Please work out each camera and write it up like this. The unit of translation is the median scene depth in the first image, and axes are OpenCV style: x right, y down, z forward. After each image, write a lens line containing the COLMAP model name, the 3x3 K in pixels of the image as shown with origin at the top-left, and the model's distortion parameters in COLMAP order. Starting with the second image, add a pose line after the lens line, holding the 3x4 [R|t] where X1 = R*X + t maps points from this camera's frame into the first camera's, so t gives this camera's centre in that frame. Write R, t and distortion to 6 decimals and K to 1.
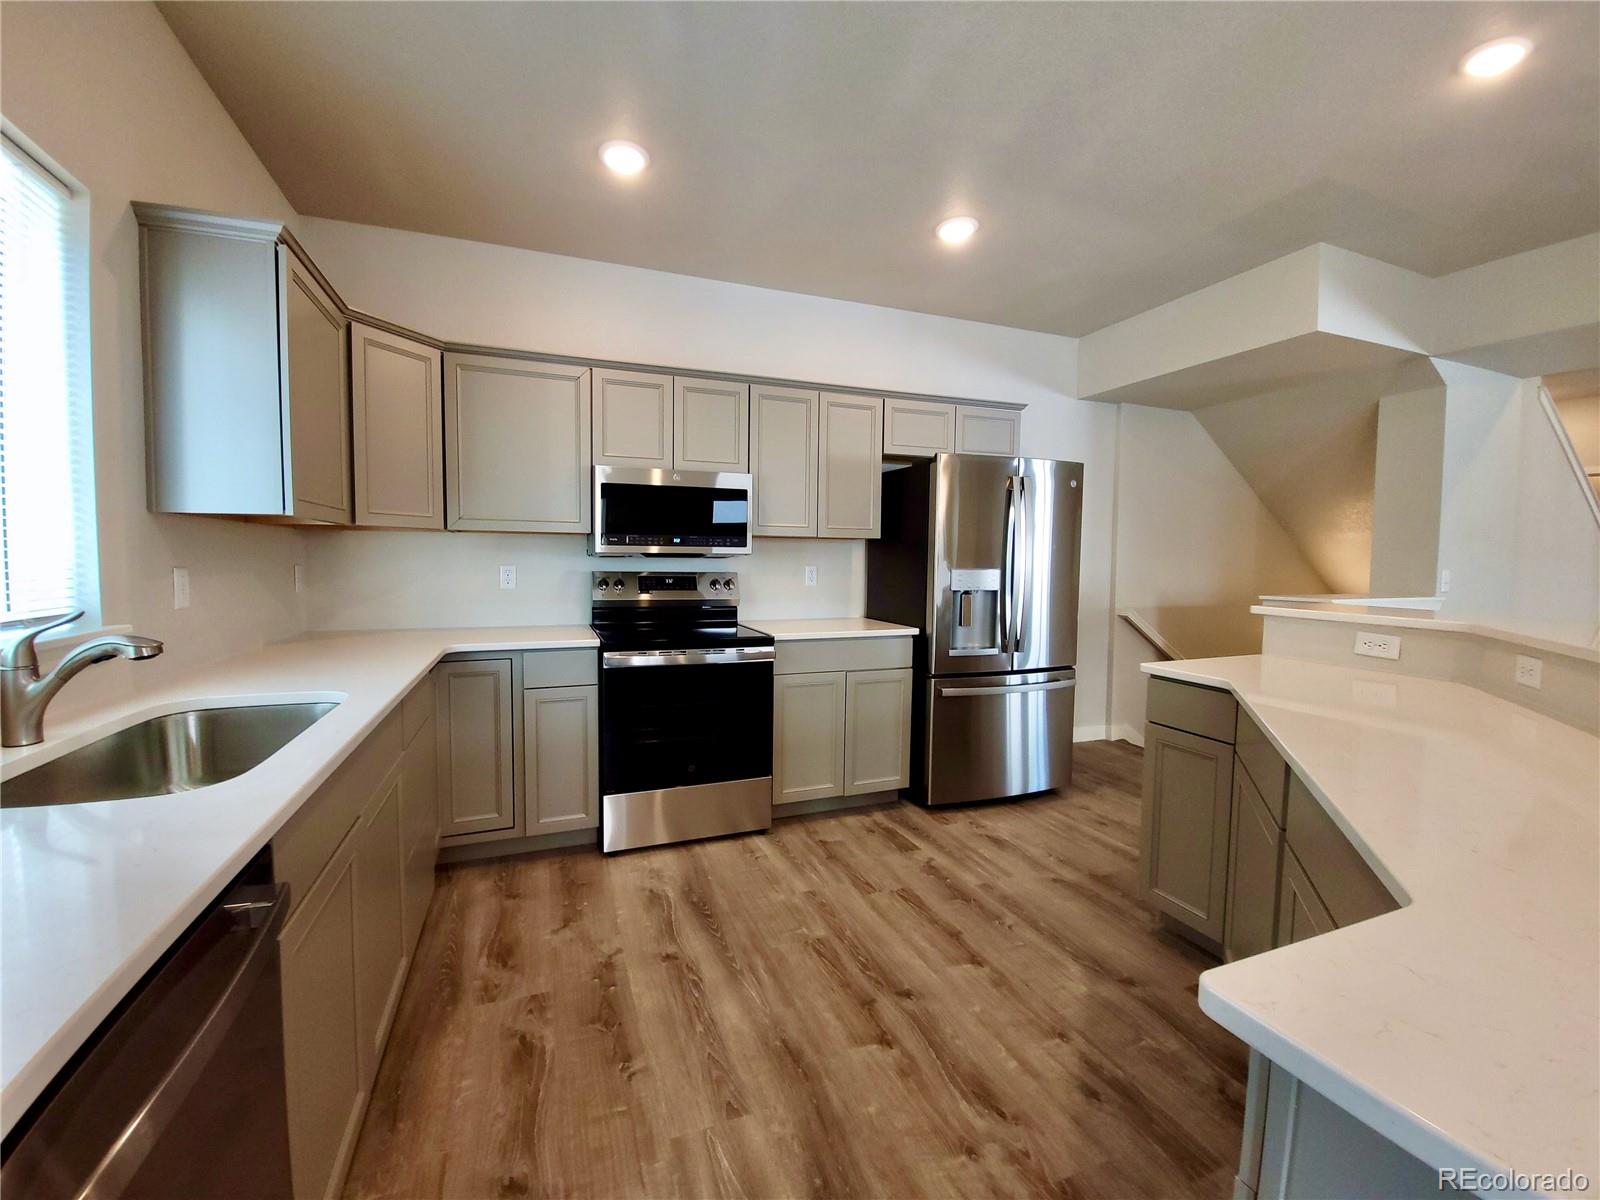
lens RADIAL K [[628.8, 0, 766.7], [0, 628.8, 592.6], [0, 0, 1]] dist [0.002089, -0.010655]
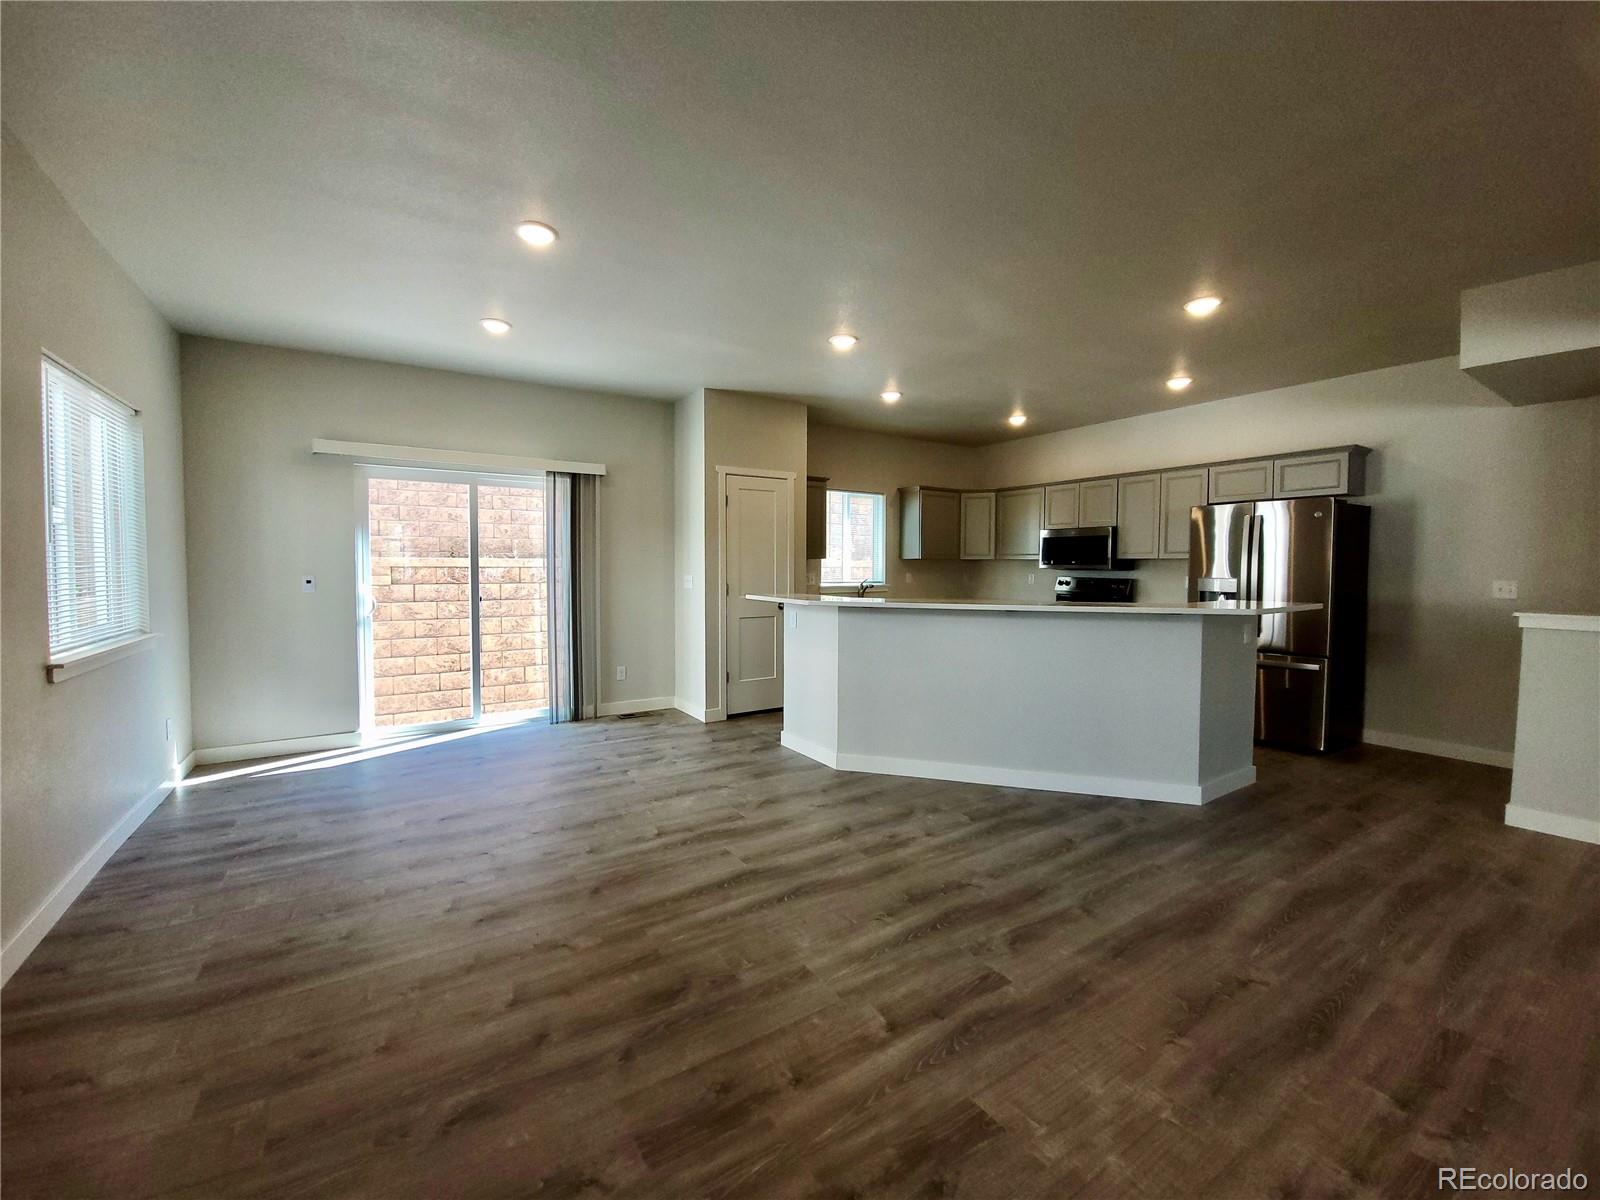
lens RADIAL K [[628.8, 0, 766.7], [0, 628.8, 592.6], [0, 0, 1]] dist [0.002089, -0.010655]
pose [[0.201641, 0.036620, -0.978775, 2.247033], [-0.054784, 0.998158, 0.026059, 0.026508], [0.977926, 0.048366, 0.203276, -0.552782]]
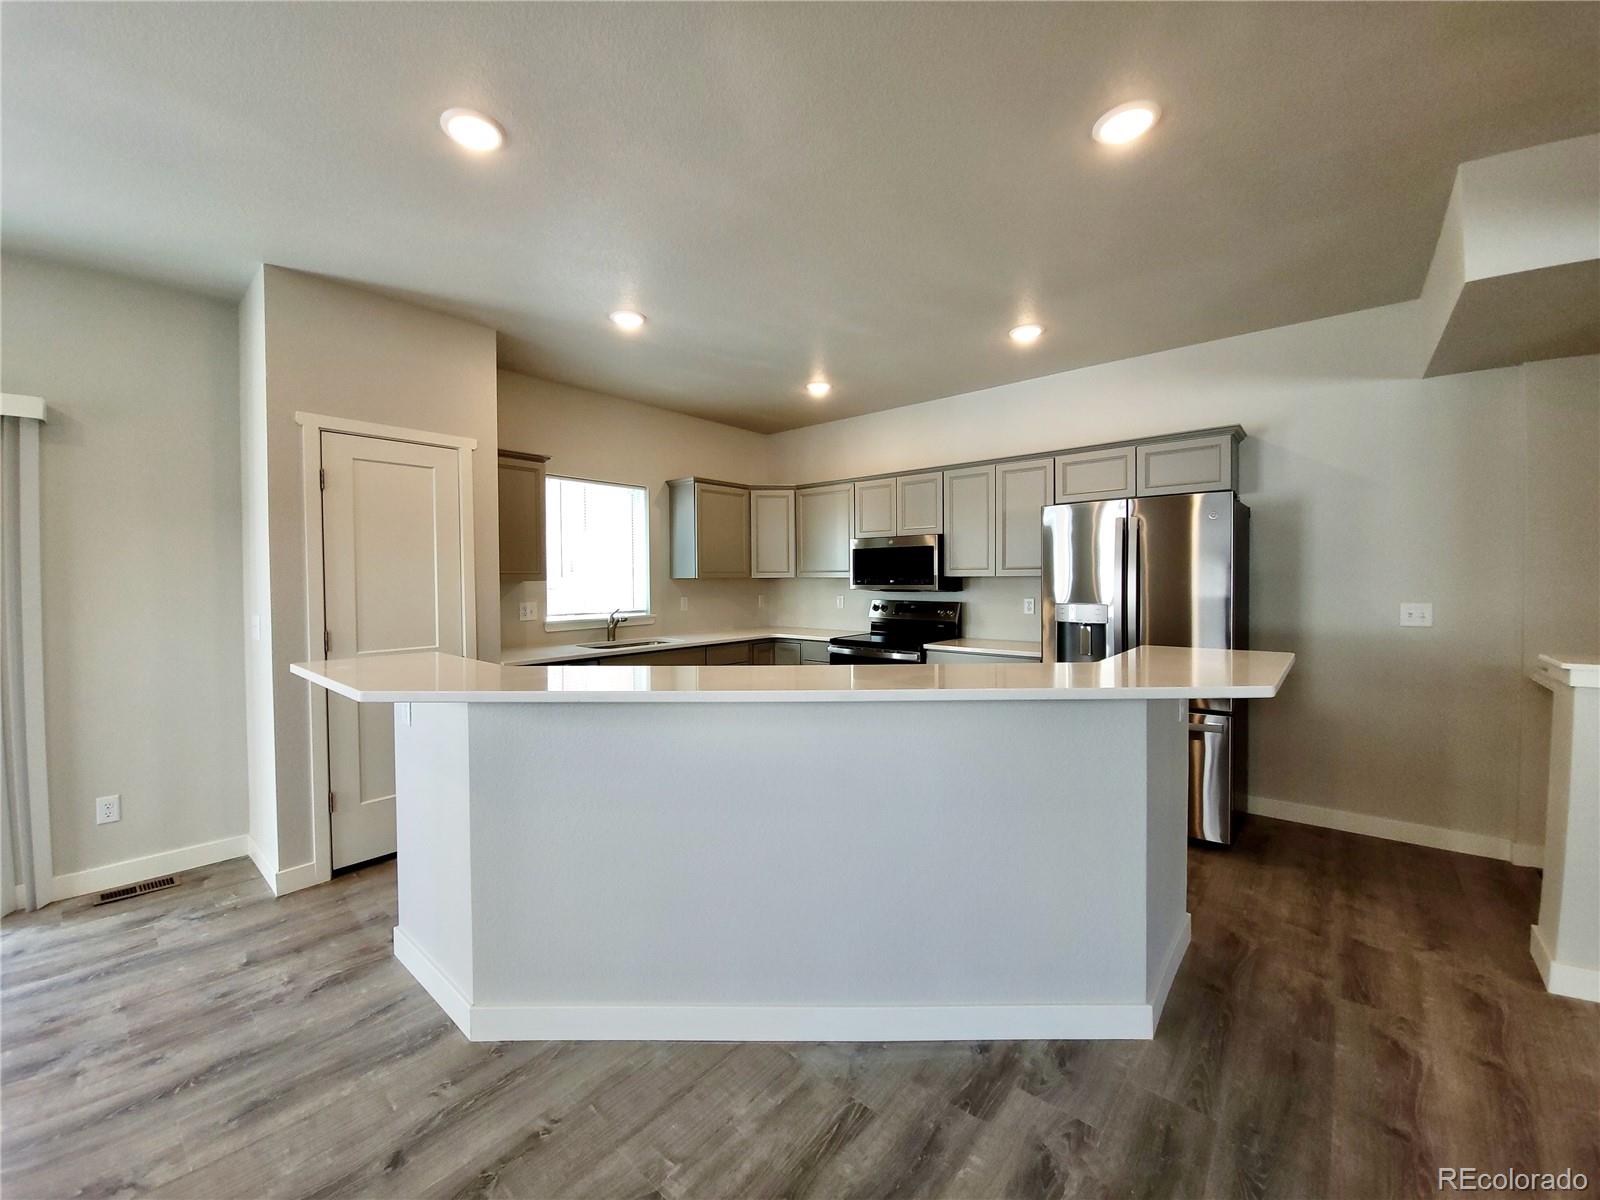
lens RADIAL K [[628.8, 0, 766.7], [0, 628.8, 592.6], [0, 0, 1]] dist [0.002089, -0.010655]
pose [[0.474085, 0.008538, -0.880438, 1.459056], [-0.036794, 0.999272, -0.010122, -0.034733], [0.879710, 0.037194, 0.474054, -0.038345]]
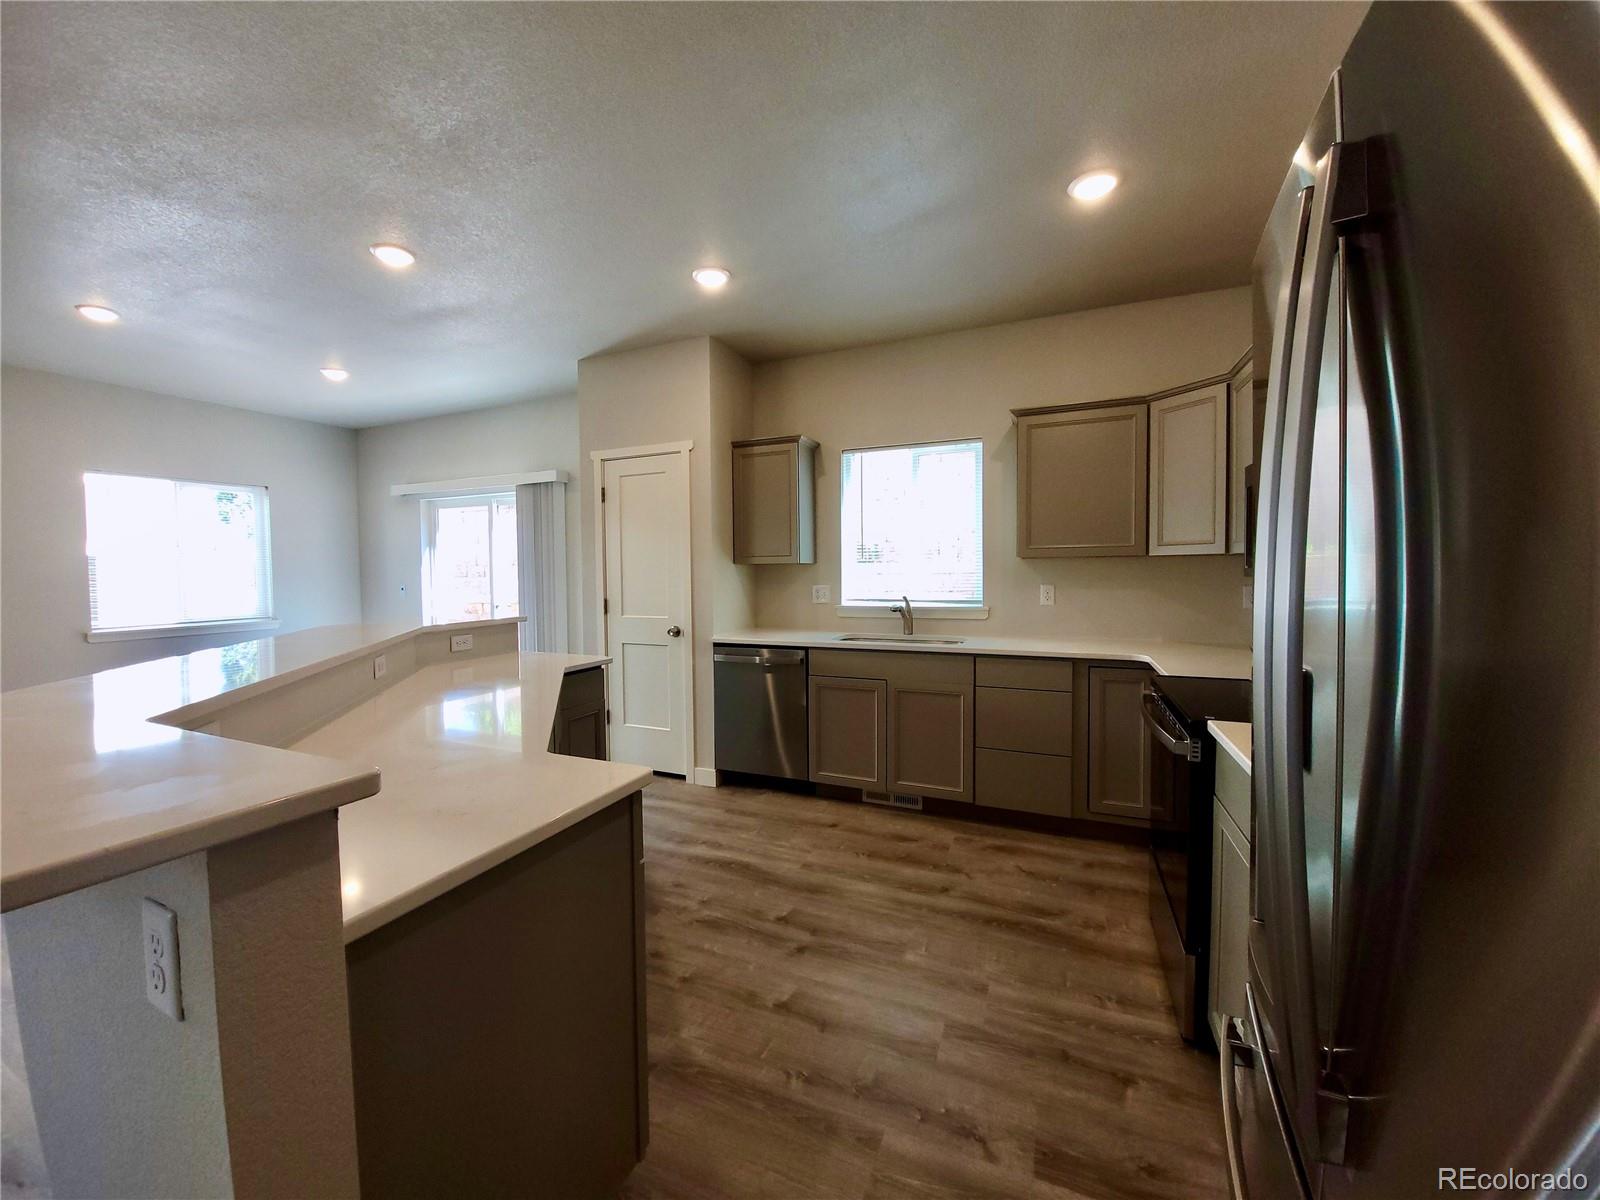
lens RADIAL K [[628.8, 0, 766.7], [0, 628.8, 592.6], [0, 0, 1]] dist [0.002089, -0.010655]
pose [[-0.701511, 0.026186, -0.712177, 0.901925], [-0.033152, 0.997044, 0.069316, -0.099817], [0.711887, 0.072236, -0.698569, 1.422820]]
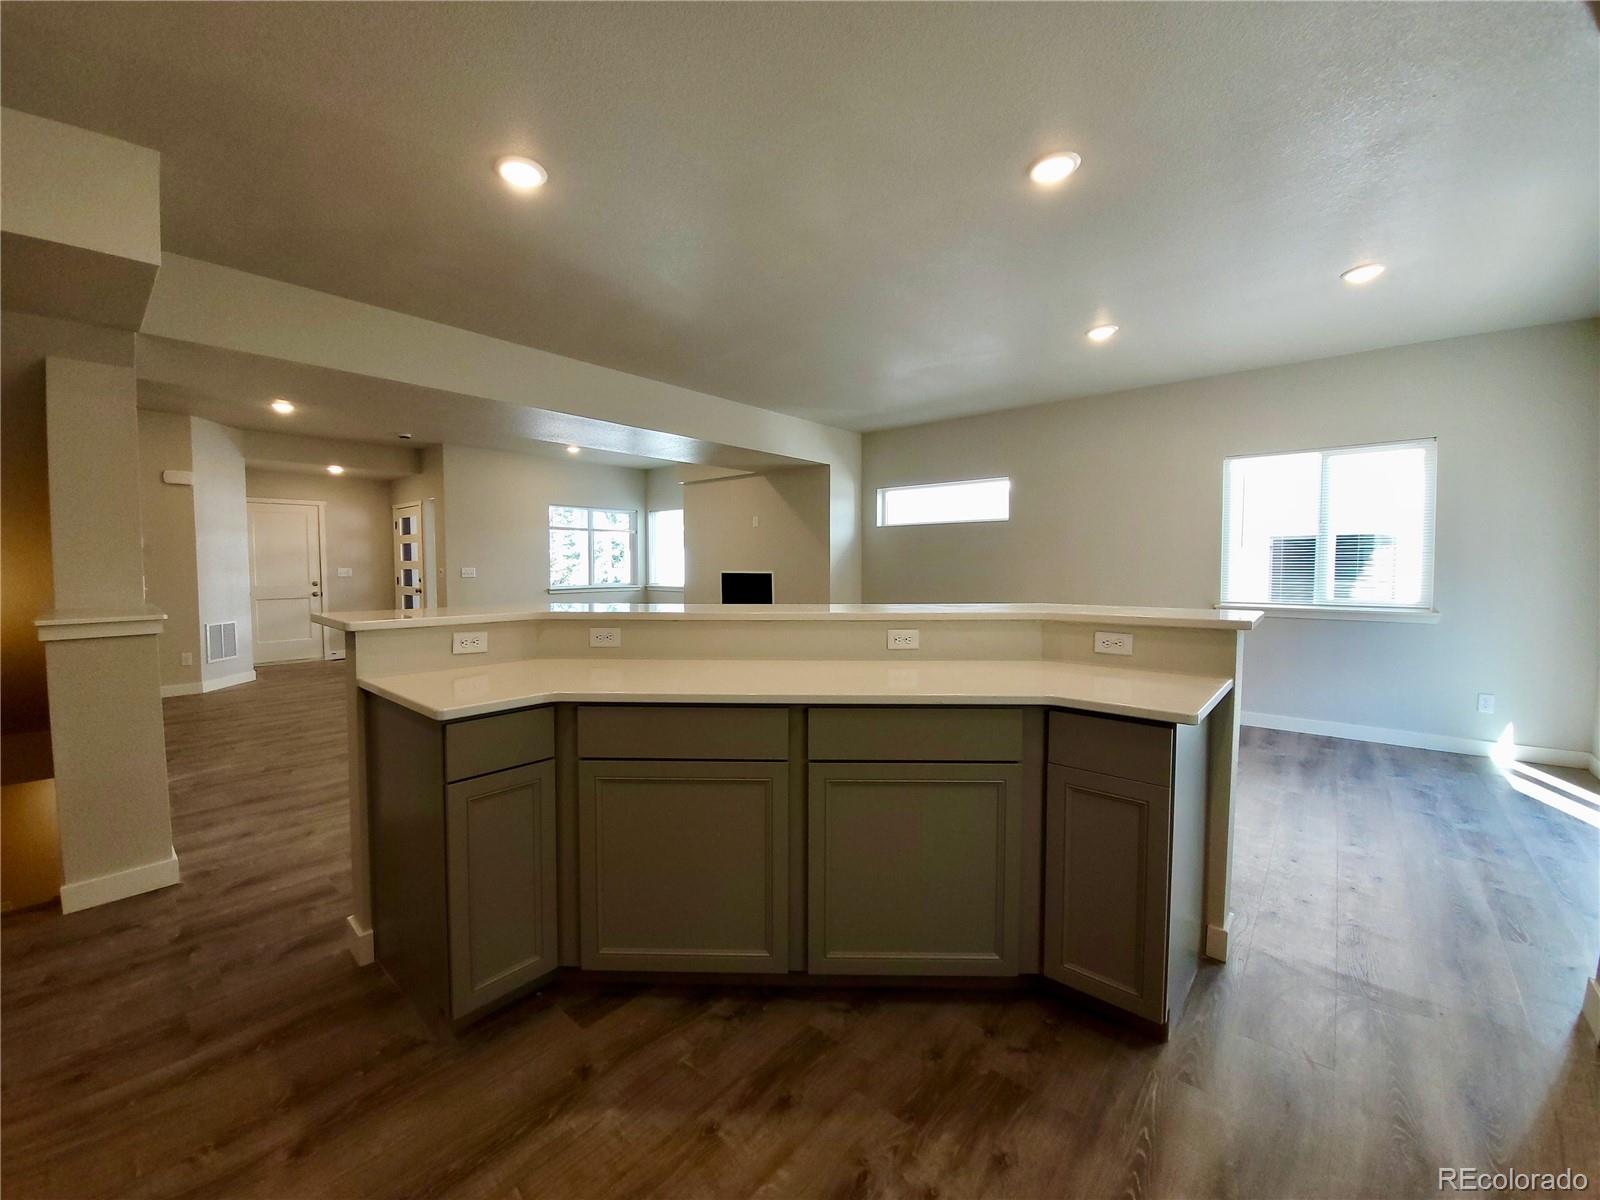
lens RADIAL K [[628.8, 0, 766.7], [0, 628.8, 592.6], [0, 0, 1]] dist [0.002089, -0.010655]
pose [[-0.469740, -0.047645, 0.881518, -0.204836], [0.047352, 0.995745, 0.079052, -0.058627], [-0.881534, 0.078875, -0.465485, 0.944929]]
